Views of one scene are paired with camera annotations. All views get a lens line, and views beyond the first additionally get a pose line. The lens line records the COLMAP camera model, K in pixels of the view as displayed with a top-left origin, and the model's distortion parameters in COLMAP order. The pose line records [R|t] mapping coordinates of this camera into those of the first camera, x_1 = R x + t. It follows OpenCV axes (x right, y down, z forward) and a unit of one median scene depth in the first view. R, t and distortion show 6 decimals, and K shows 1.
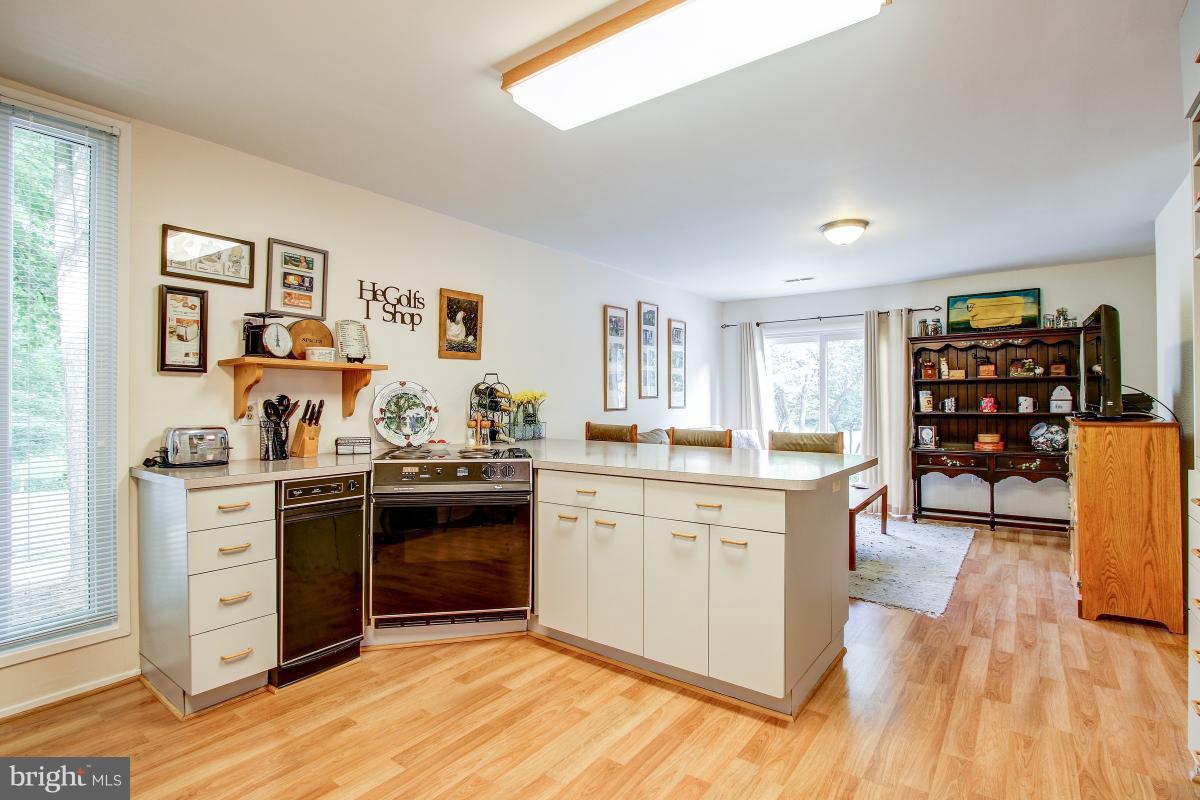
lens RADIAL K [[577.0, 0, 613.9], [0, 577.0, 397.1], [0, 0, 1]] dist [-0.003641, -0.000108]
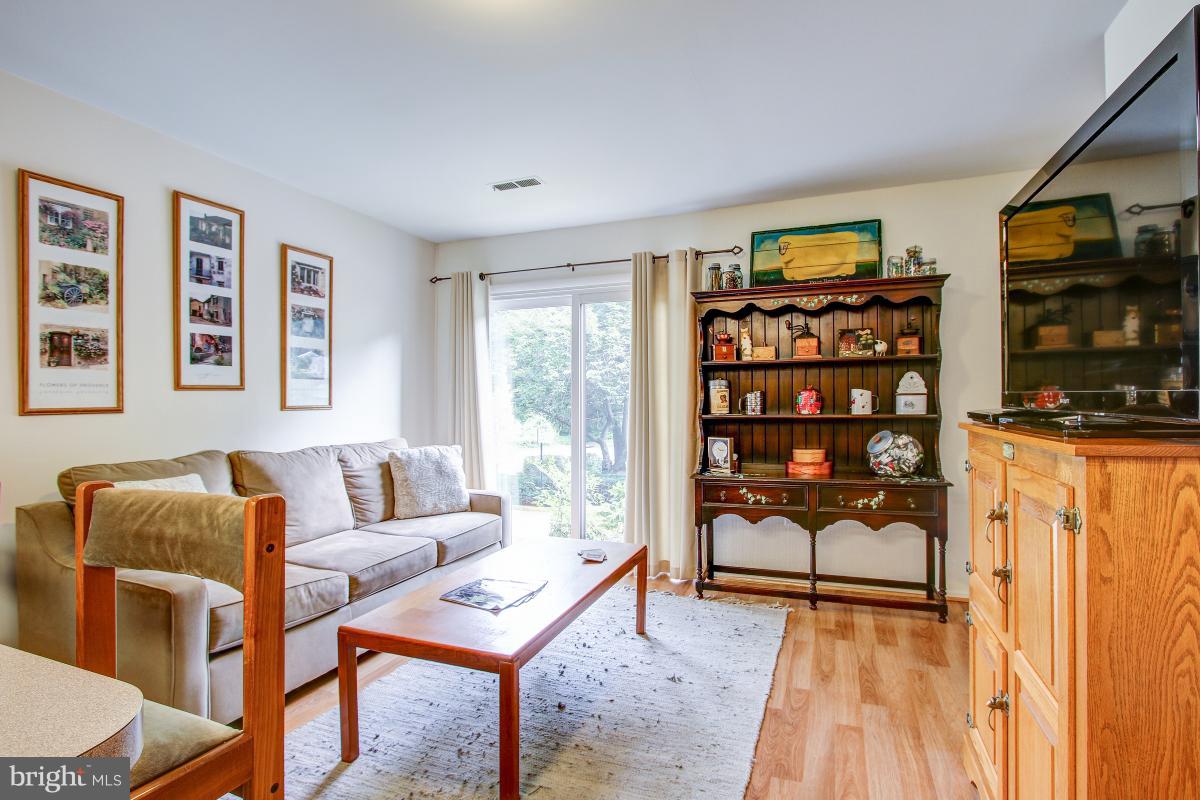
lens RADIAL K [[572.0, 0, 609.4], [0, 572.0, 408.5], [0, 0, 1]] dist [-0.015212, 0.000555]
pose [[0.969840, -0.002316, 0.243730, 0.290187], [-0.000486, 0.999934, 0.011436, 0.012987], [-0.243741, -0.011209, 0.969776, 0.452787]]
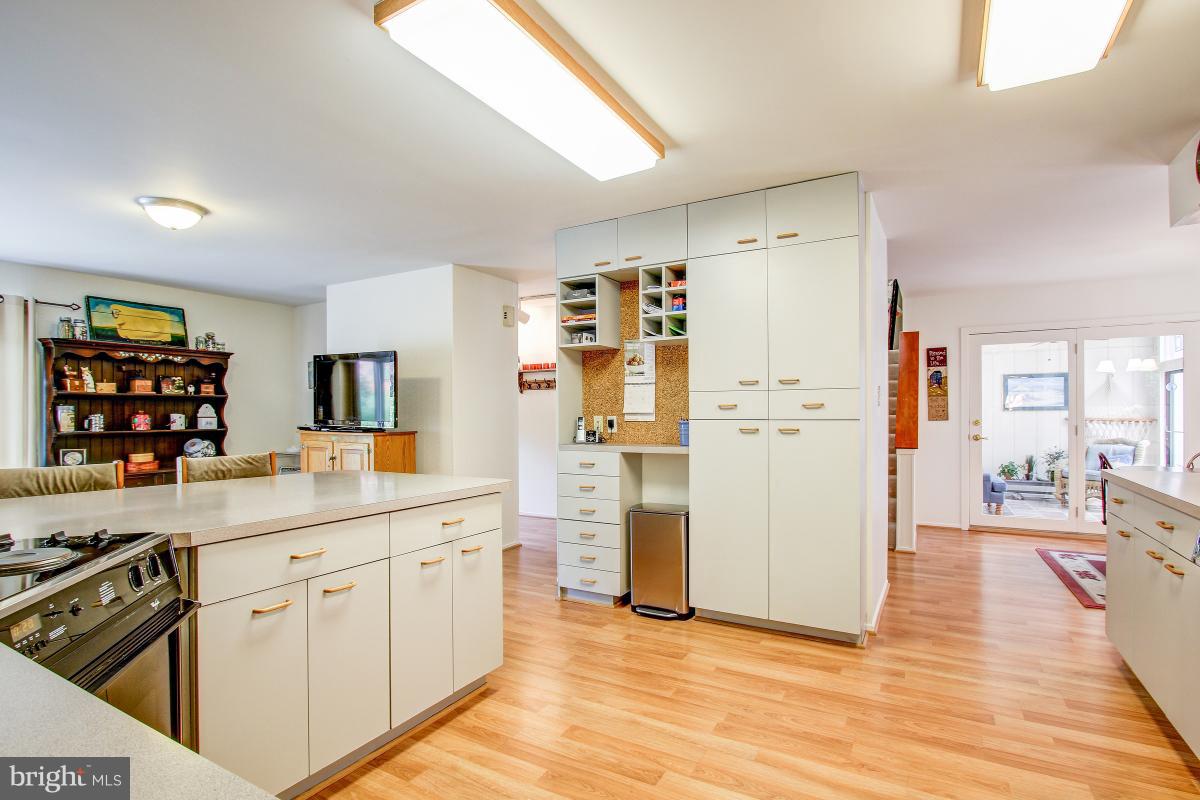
lens RADIAL K [[572.0, 0, 609.4], [0, 572.0, 408.5], [0, 0, 1]] dist [-0.015212, 0.000555]
pose [[-0.110706, 0.014800, 0.993743, -0.349764], [-0.003330, 0.999878, -0.015263, 0.002359], [-0.993848, -0.004999, -0.110643, 0.345552]]
